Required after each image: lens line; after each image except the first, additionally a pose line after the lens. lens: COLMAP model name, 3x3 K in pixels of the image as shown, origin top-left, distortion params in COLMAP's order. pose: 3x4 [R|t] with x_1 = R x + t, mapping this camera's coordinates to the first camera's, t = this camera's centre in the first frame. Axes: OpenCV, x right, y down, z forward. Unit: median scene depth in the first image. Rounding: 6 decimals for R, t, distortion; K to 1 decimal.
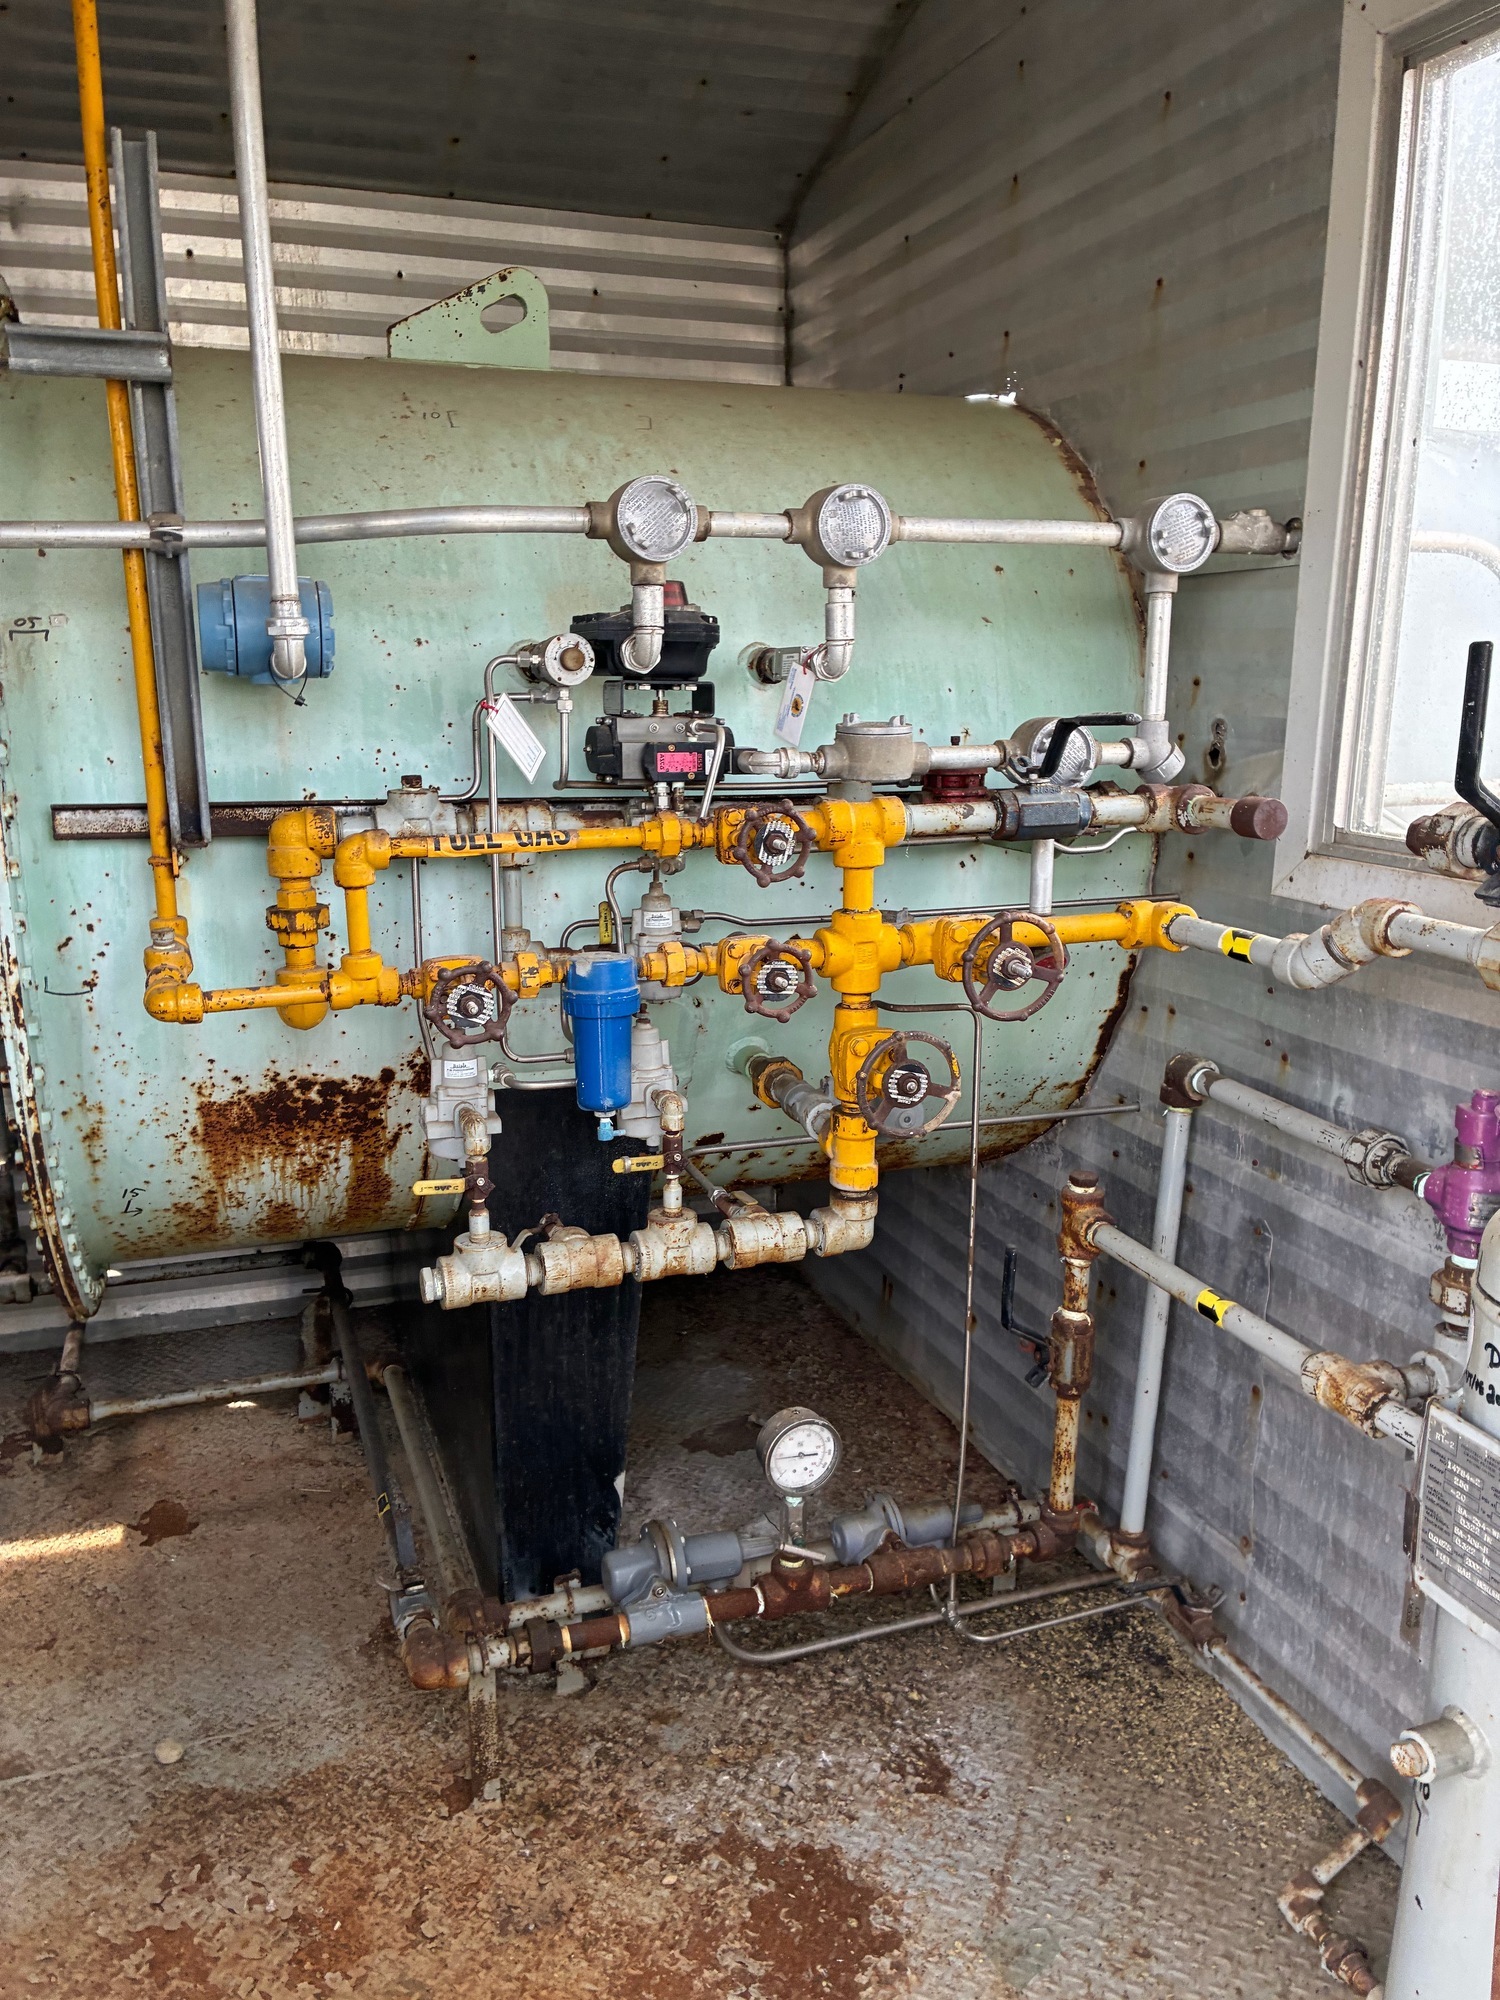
lens RADIAL K [[1526.0, 0, 723.1], [0, 1526.0, 1033.4], [0, 0, 1]] dist [0.041149, -0.070796]
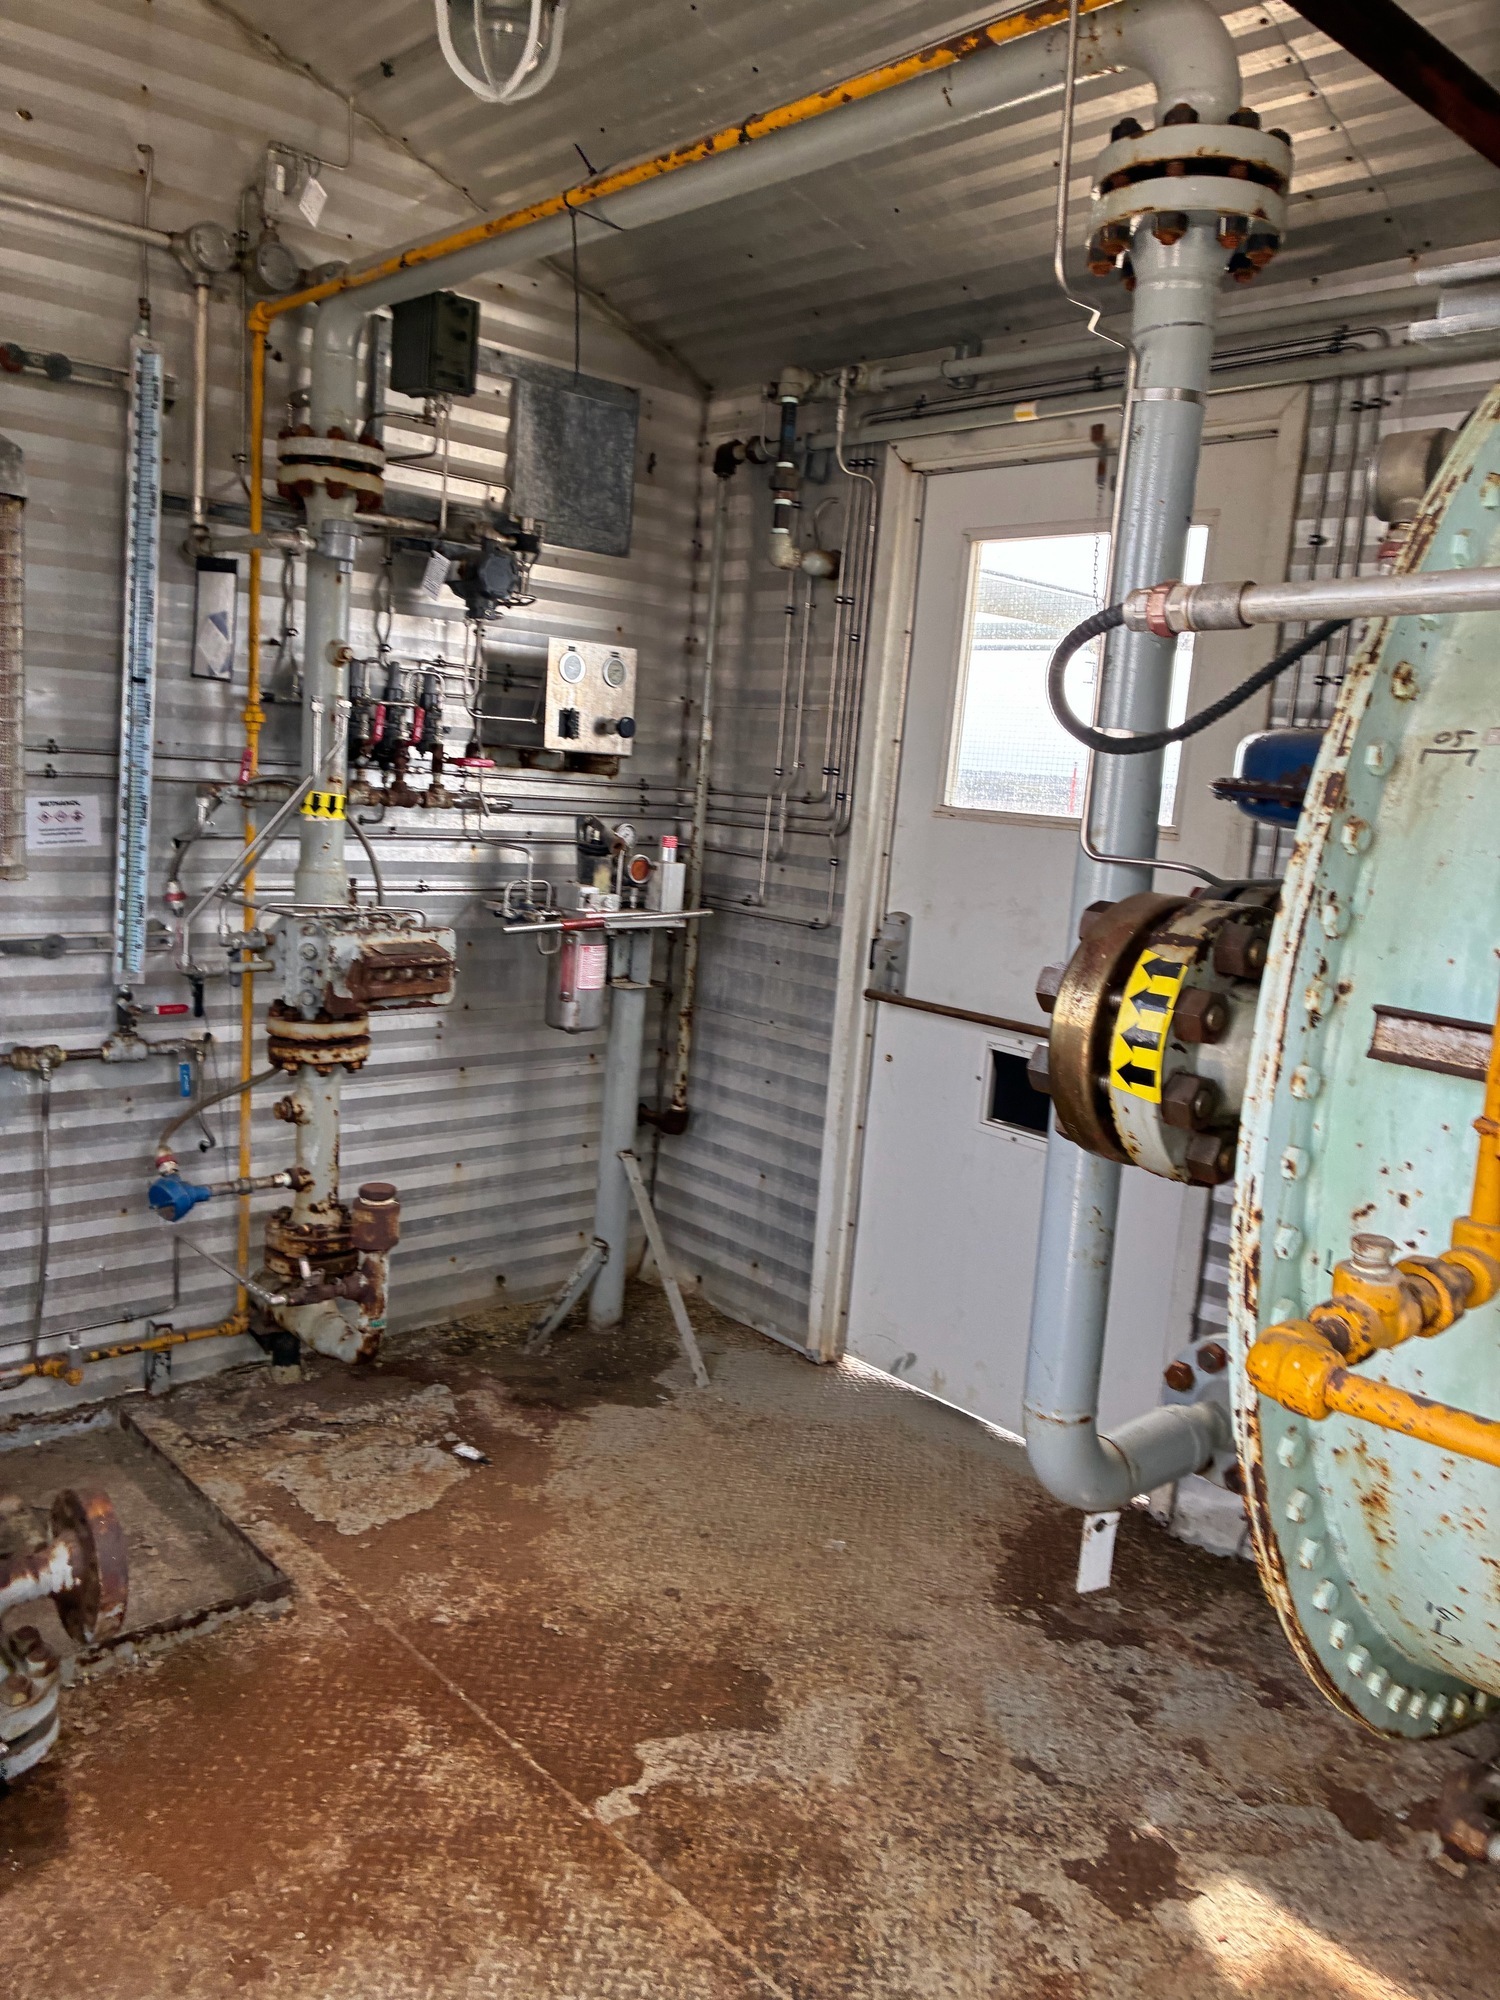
lens RADIAL K [[1515.1, 0, 745.7], [0, 1515.1, 991.3], [0, 0, 1]] dist [0.022308, -0.001067]
pose [[0.386959, 0.162217, -0.907716, 0.044725], [-0.285338, 0.957152, 0.049412, -0.105447], [0.876838, 0.239885, 0.416665, 0.472117]]
